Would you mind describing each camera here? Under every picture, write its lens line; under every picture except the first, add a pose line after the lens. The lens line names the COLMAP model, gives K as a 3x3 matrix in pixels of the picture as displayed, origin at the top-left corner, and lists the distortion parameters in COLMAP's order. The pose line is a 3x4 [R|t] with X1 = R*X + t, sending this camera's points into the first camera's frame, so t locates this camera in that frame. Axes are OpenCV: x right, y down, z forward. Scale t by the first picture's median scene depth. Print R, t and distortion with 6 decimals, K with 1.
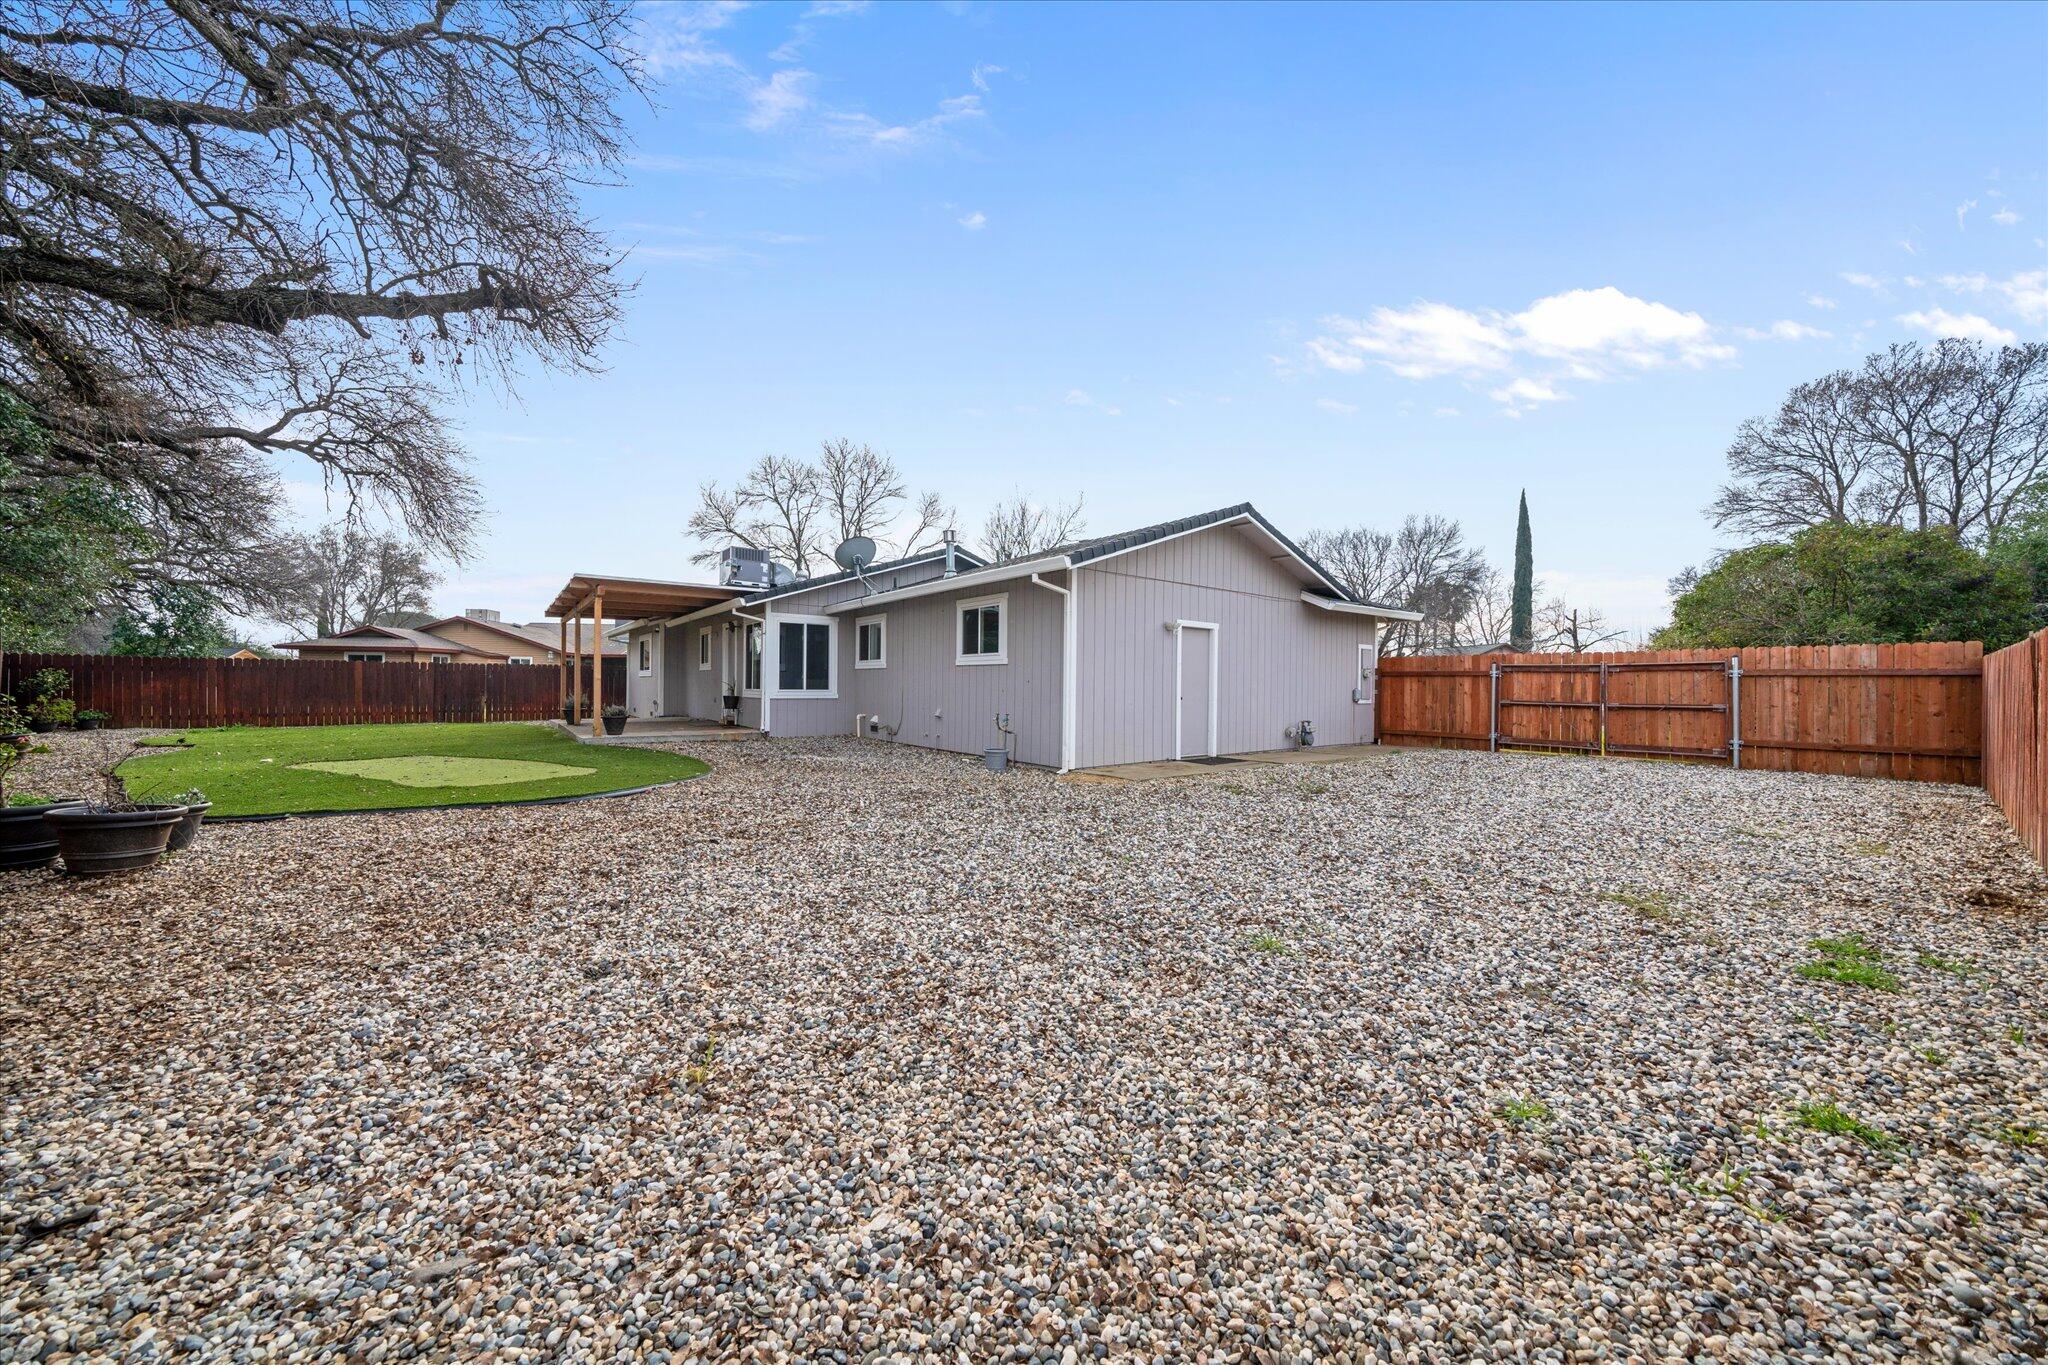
lens RADIAL K [[695.0, 0, 1022.5], [0, 695.0, 691.6], [0, 0, 1]] dist [-0.000059, 0.000009]
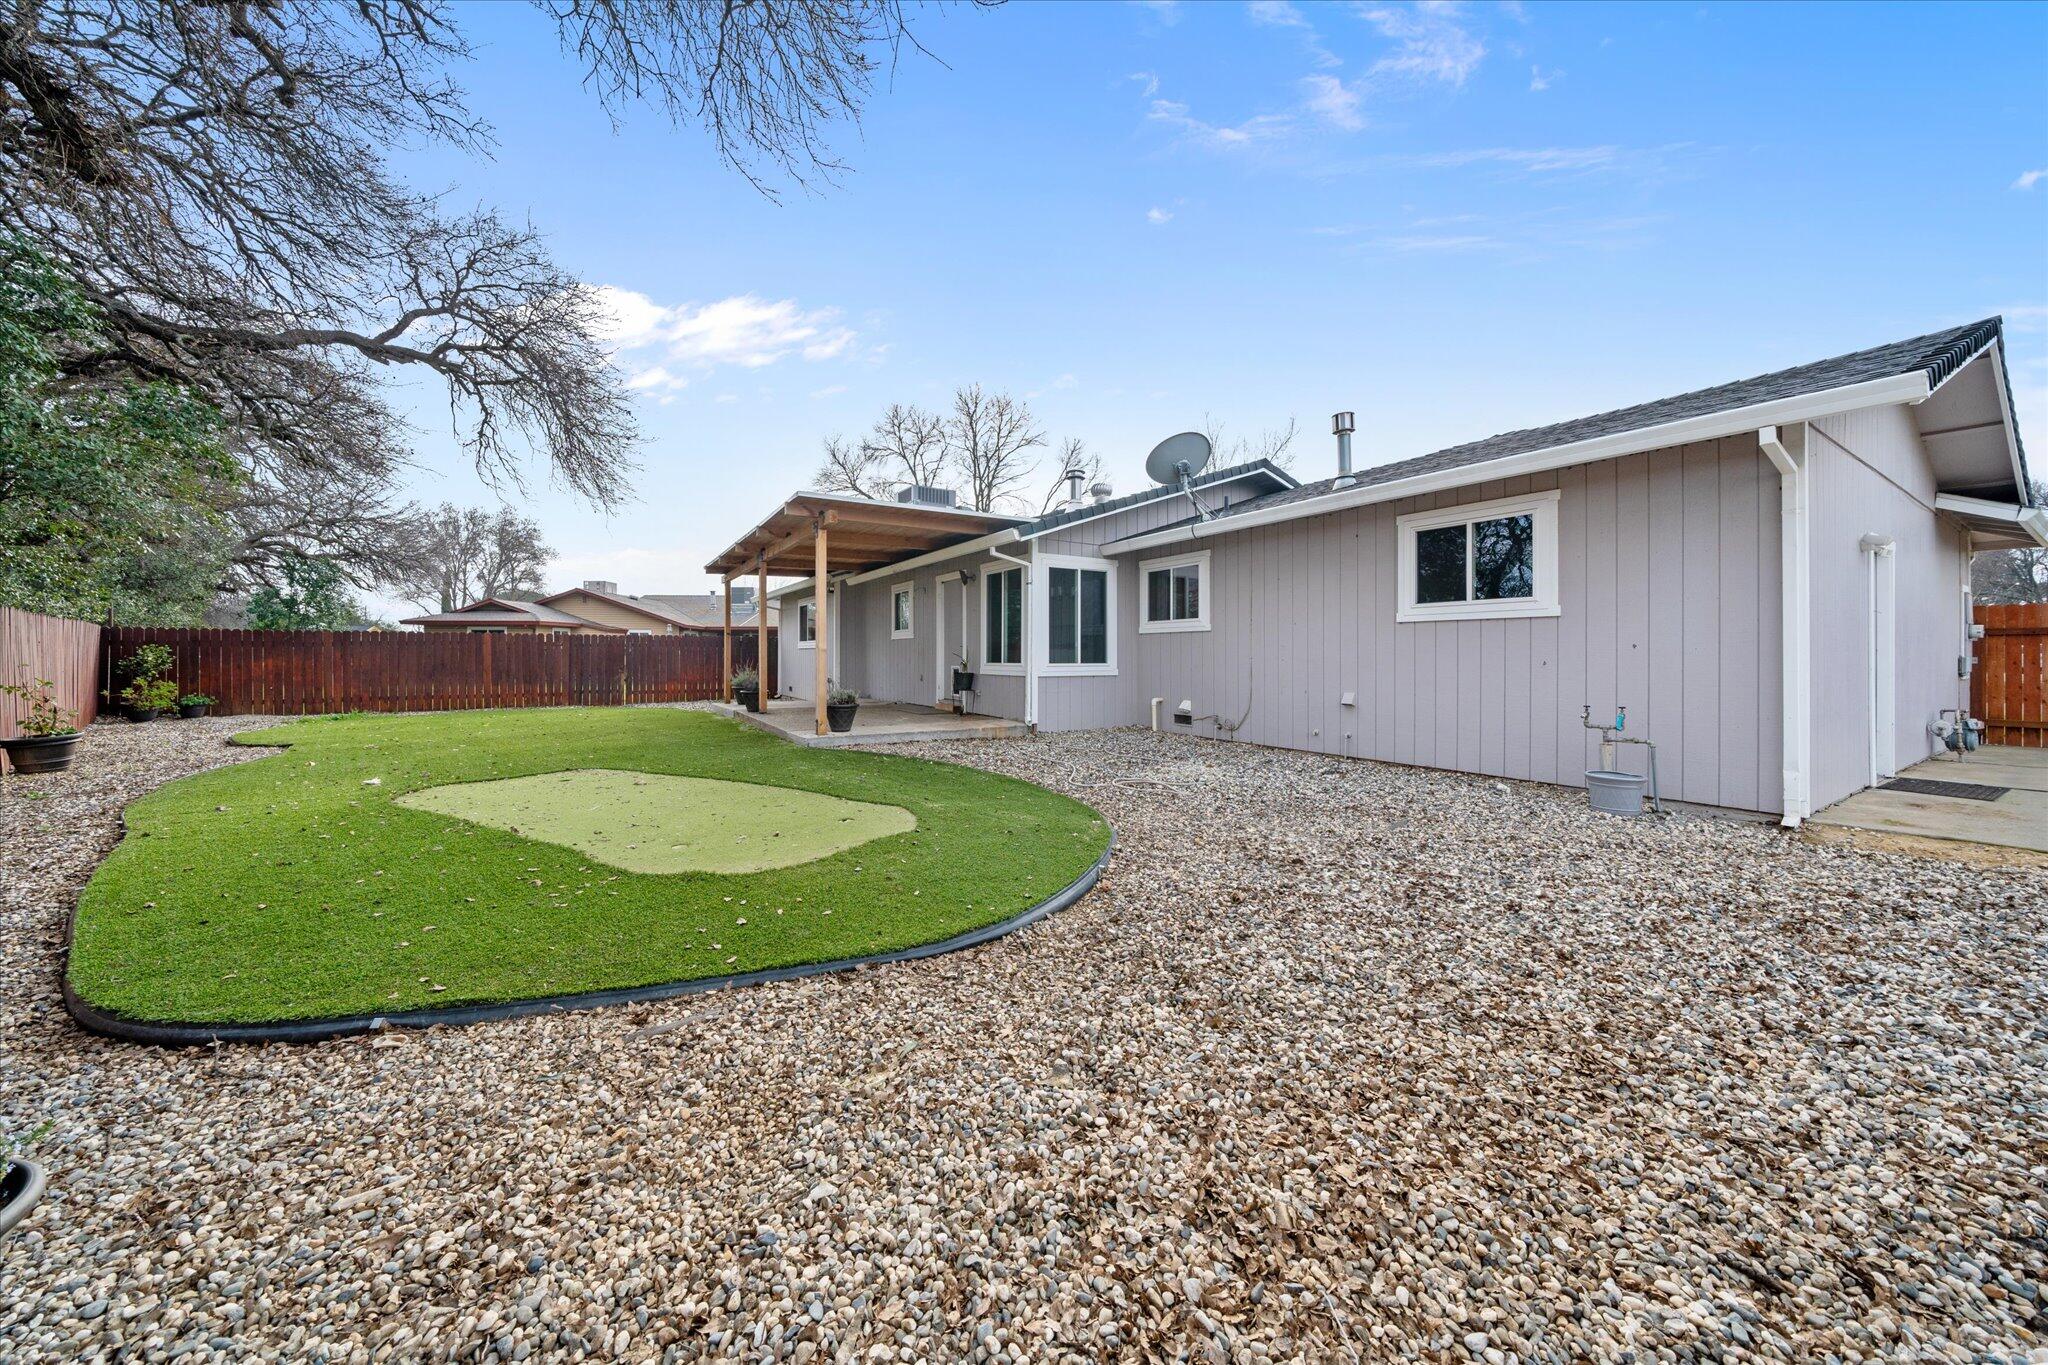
lens RADIAL K [[703.3, 0, 1024.3], [0, 703.3, 662.6], [0, 0, 1]] dist [0.000151, 0.000131]
pose [[0.994947, -0.007309, -0.100137, -0.161649], [0.007117, 0.999972, -0.002271, -0.001339], [0.100151, 0.001547, 0.994971, 0.157695]]
